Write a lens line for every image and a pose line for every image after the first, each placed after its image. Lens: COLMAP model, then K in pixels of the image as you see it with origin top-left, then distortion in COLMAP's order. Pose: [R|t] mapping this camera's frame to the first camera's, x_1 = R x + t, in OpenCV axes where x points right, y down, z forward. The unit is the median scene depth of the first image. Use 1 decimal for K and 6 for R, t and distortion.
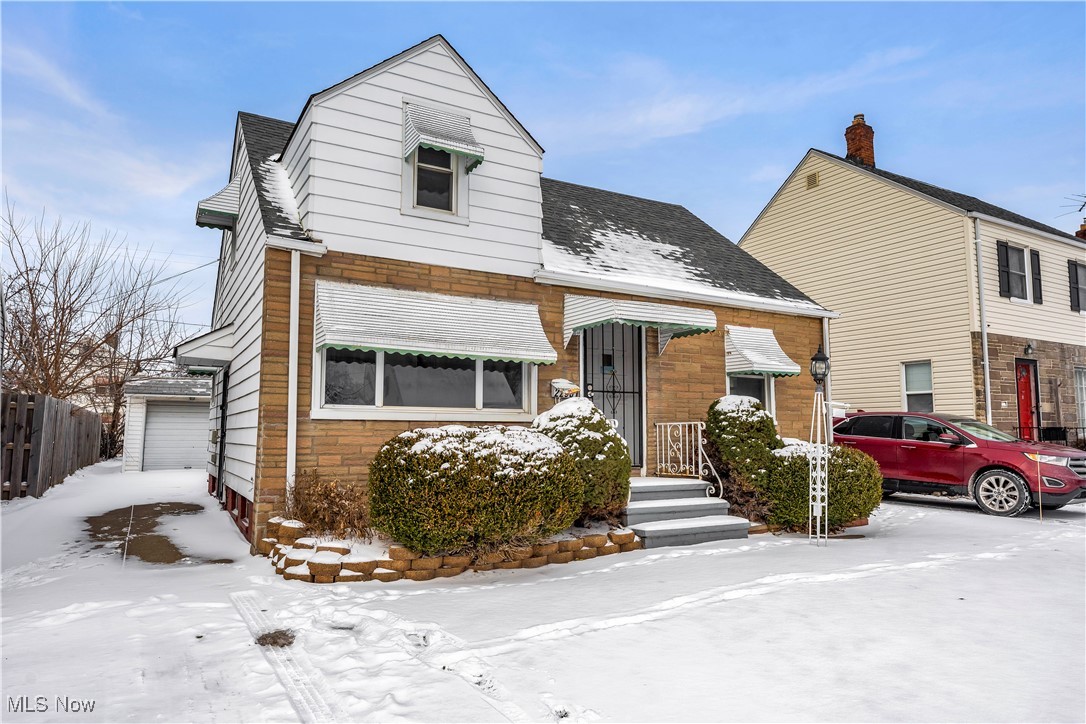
lens RADIAL K [[680.2, 0, 544.5], [0, 680.2, 364.3], [0, 0, 1]] dist [0.002709, -0.000723]
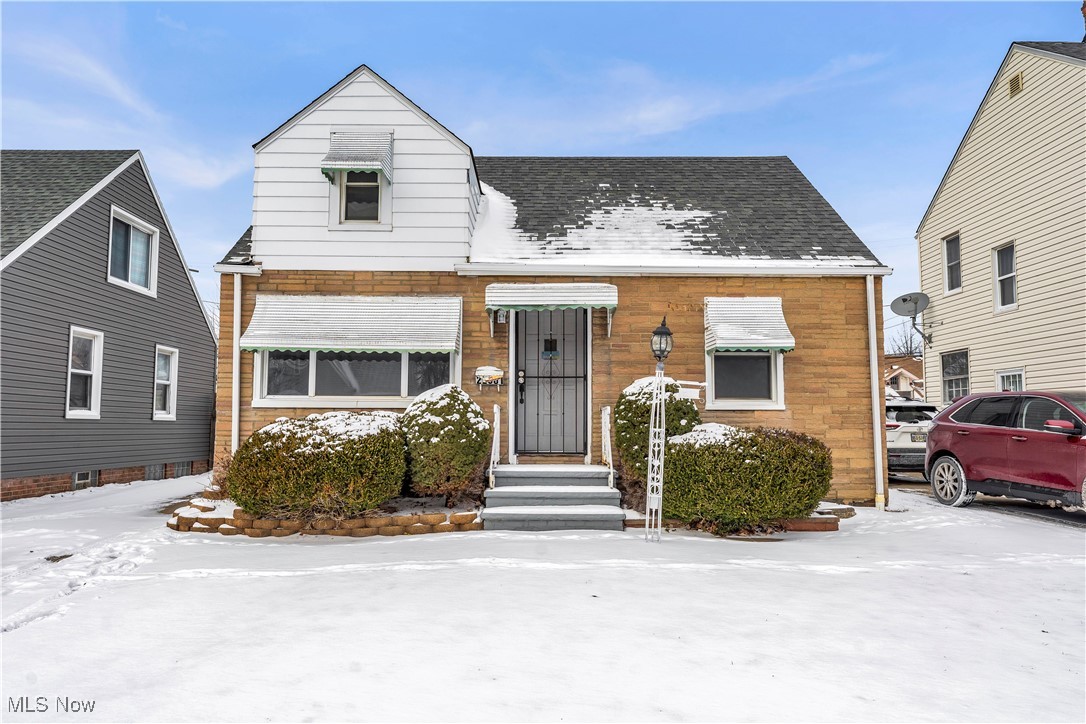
lens RADIAL K [[724.7, 0, 540.6], [0, 724.7, 362.7], [0, 0, 1]] dist [0.002490, 0.000426]
pose [[0.870130, -0.042328, -0.491001, 0.685372], [0.047836, 0.998854, -0.001335, 0.023017], [0.490495, -0.022326, 0.871158, 0.092095]]
